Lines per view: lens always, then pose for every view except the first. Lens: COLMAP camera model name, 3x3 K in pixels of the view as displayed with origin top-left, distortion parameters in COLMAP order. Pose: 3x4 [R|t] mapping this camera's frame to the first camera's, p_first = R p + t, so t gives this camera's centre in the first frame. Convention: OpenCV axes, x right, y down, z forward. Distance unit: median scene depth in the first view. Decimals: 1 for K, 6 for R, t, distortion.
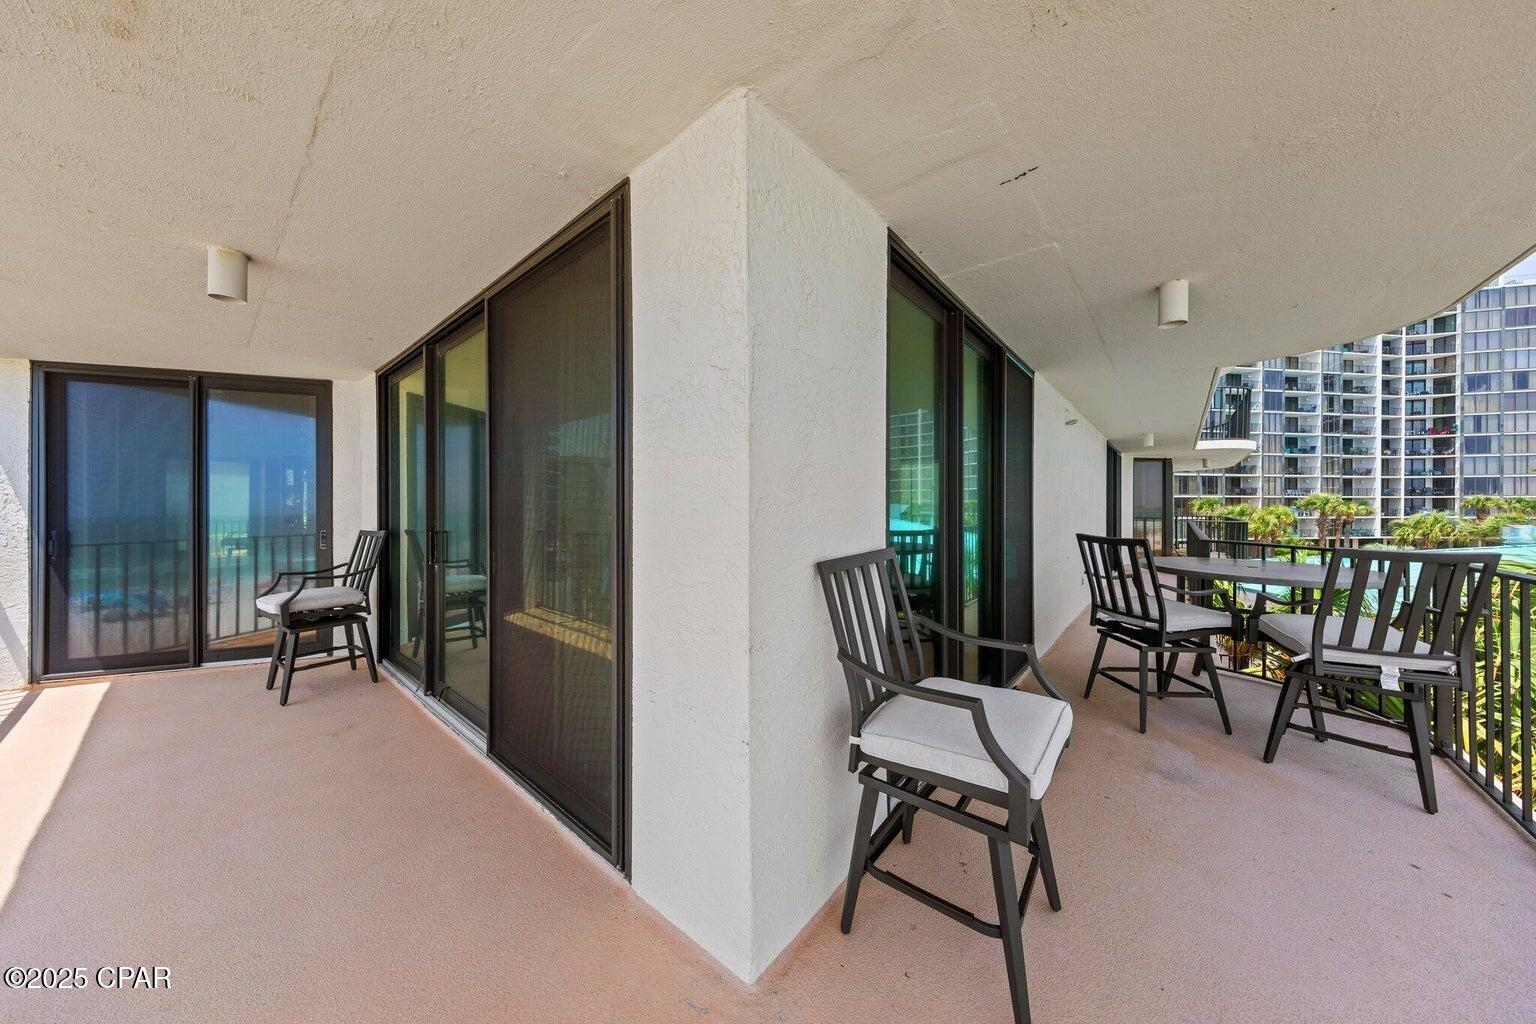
lens RADIAL K [[487.2, 0, 760.8], [0, 487.2, 509.2], [0, 0, 1]] dist [0.005355, 0.000124]
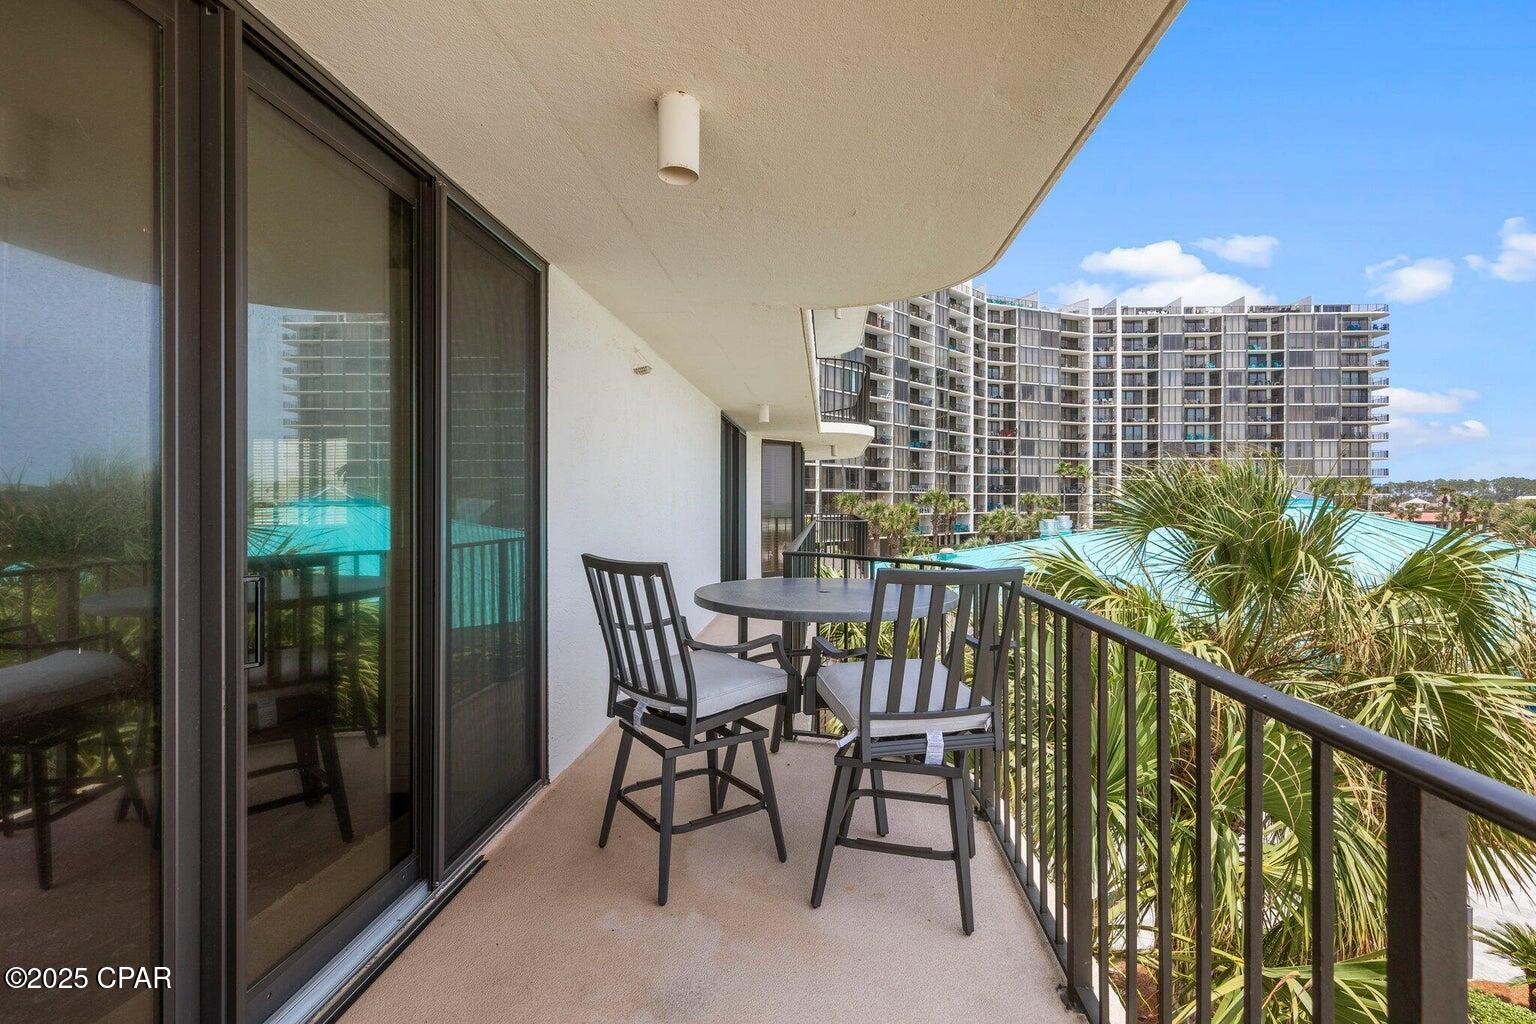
lens RADIAL K [[735.7, 0, 797.1], [0, 735.7, 501.5], [0, 0, 1]] dist [-0.000125, 0.000046]
pose [[0.787506, 0.001931, 0.616305, 0.268377], [0.001748, 0.999984, -0.005367, -0.003397], [-0.616305, 0.005303, 0.787490, 0.163989]]
